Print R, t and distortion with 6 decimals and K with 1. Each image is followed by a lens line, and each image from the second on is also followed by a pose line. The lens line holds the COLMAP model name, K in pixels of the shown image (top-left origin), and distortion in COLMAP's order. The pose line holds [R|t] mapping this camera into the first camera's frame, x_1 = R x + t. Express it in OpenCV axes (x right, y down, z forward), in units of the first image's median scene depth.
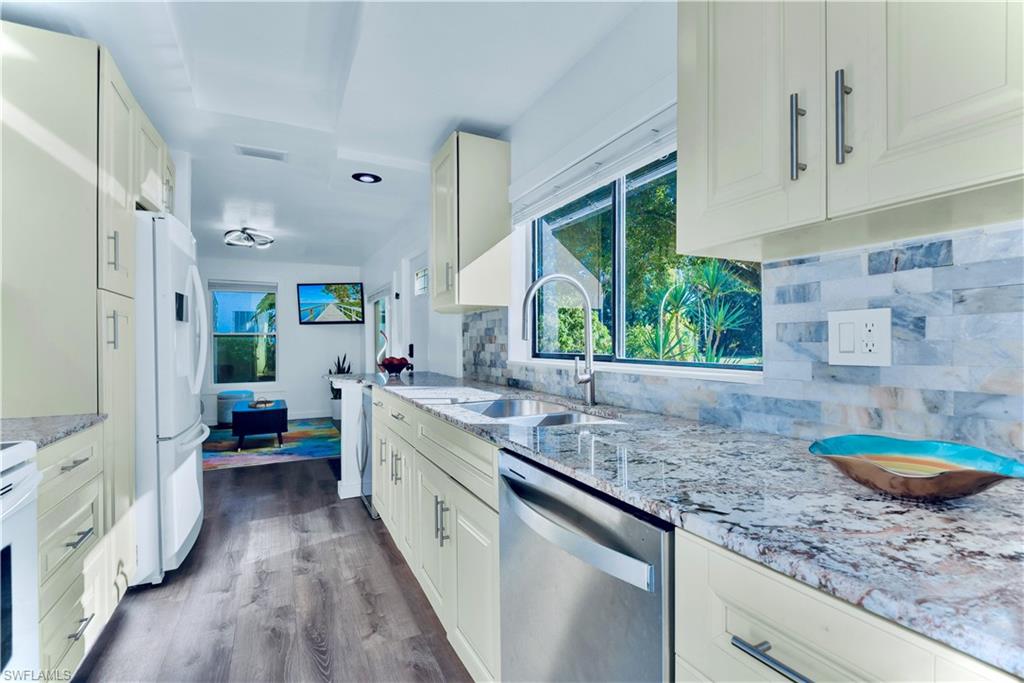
lens RADIAL K [[457.5, 0, 513.8], [0, 457.5, 344.8], [0, 0, 1]] dist [-0.014016, -0.007524]
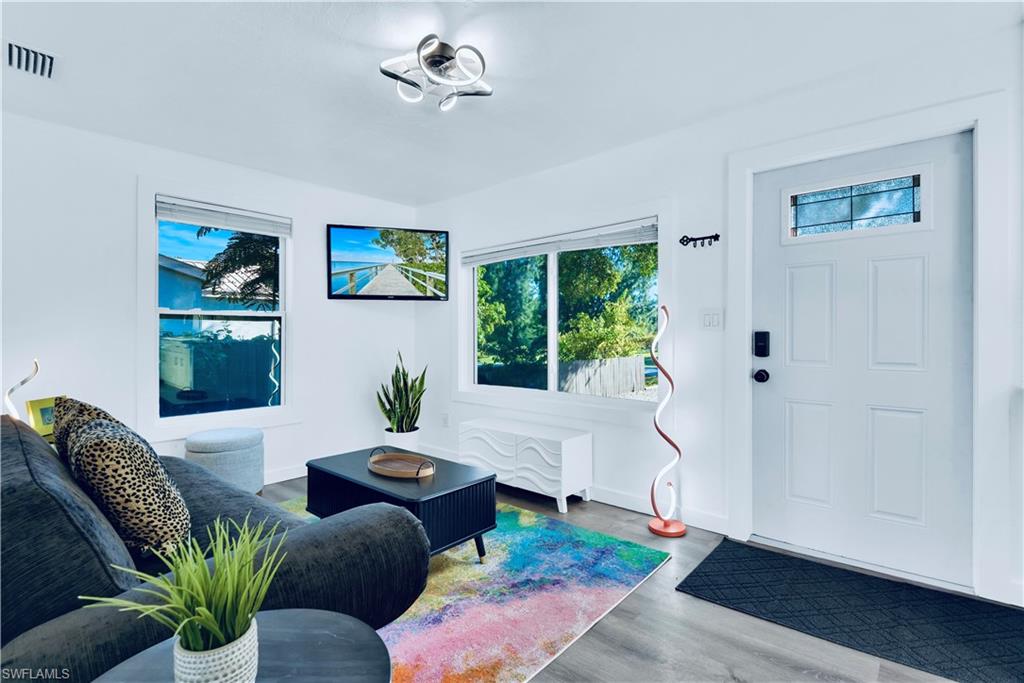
lens RADIAL K [[457.5, 0, 496.0], [0, 457.5, 344.6], [0, 0, 1]] dist [-0.014016, -0.007524]
pose [[0.942552, -0.001780, 0.334054, -0.467432], [0.000128, 0.999988, 0.004965, 0.007311], [-0.334058, -0.004637, 0.942541, 0.421091]]
